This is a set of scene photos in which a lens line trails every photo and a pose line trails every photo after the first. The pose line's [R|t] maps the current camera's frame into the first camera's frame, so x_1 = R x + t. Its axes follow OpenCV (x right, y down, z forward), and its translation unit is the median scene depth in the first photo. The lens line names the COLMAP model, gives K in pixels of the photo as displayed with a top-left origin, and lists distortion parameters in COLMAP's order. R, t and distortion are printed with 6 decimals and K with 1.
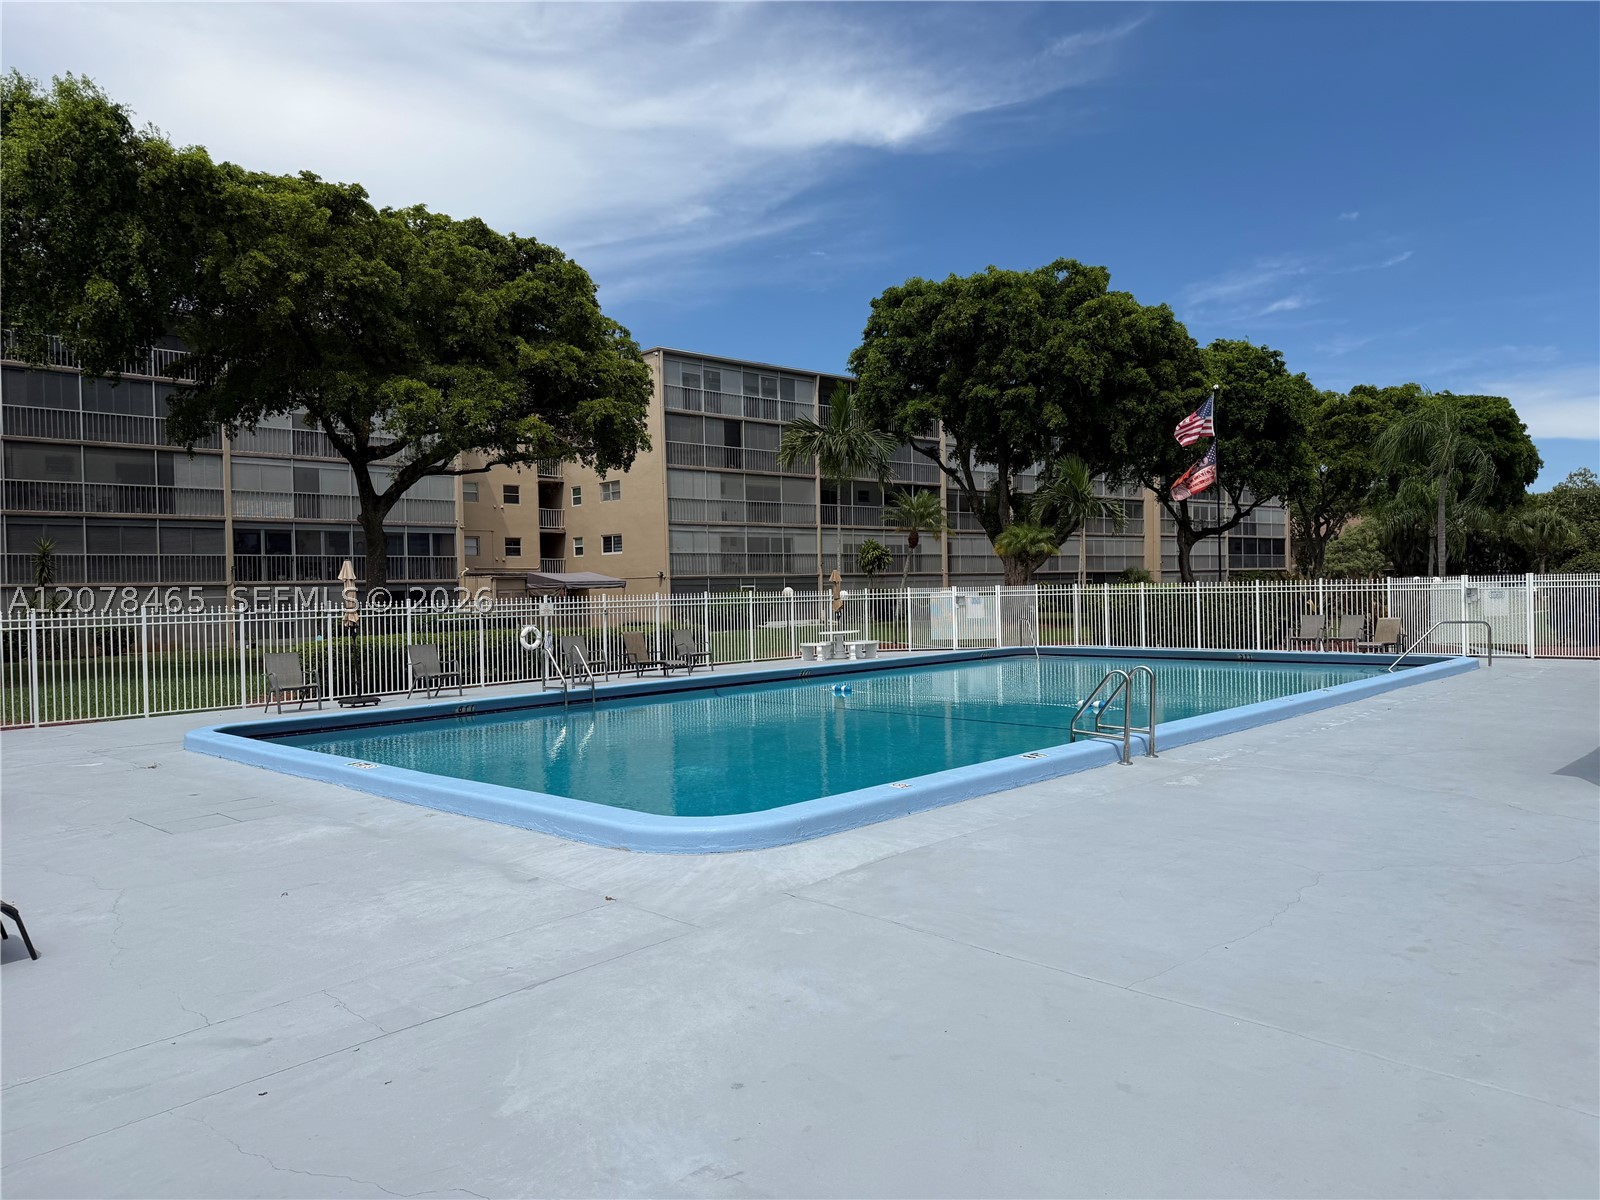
lens RADIAL K [[1112.3, 0, 800.0], [0, 1112.3, 600.0], [0, 0, 1]] dist [0.060197, -0.112166]
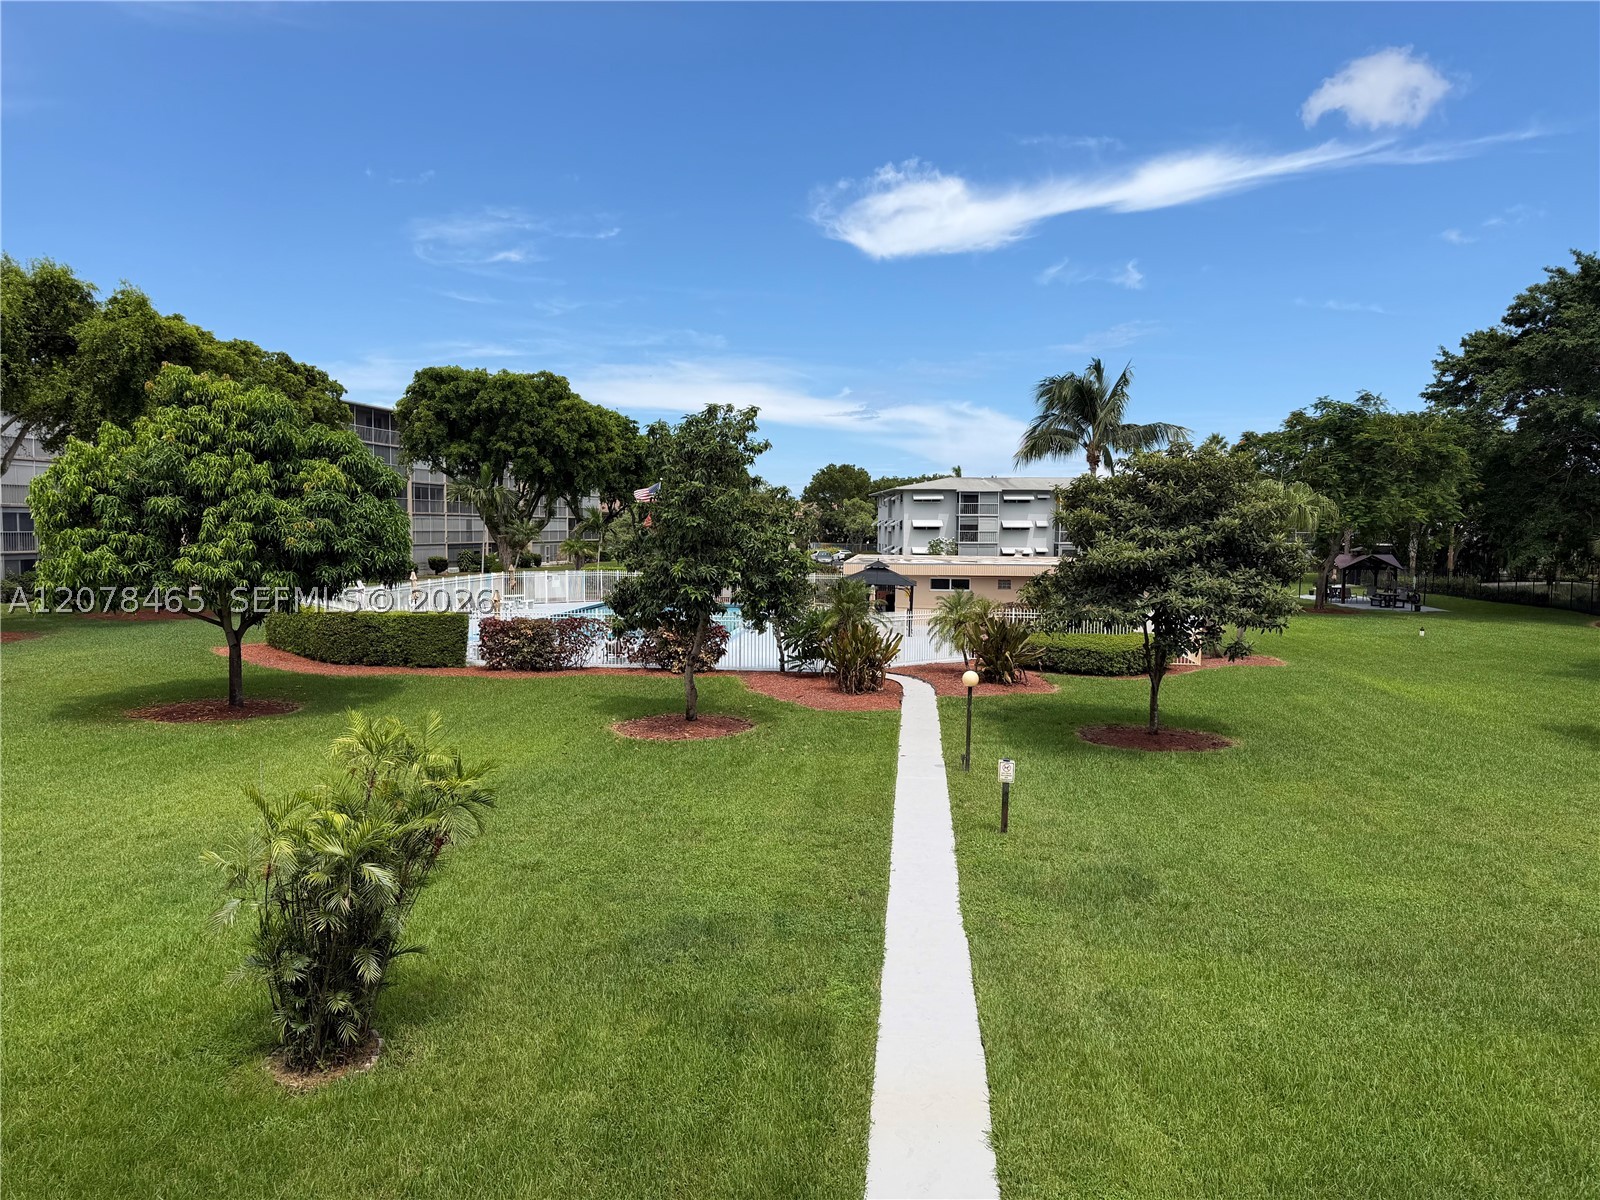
lens RADIAL K [[1112.3, 0, 800.0], [0, 1112.3, 600.0], [0, 0, 1]] dist [0.060197, -0.112166]
pose [[0.786627, -0.007471, 0.617383, -0.532912], [-0.027134, 0.998542, 0.046656, -0.047103], [-0.616832, -0.053453, 0.785278, -0.617777]]
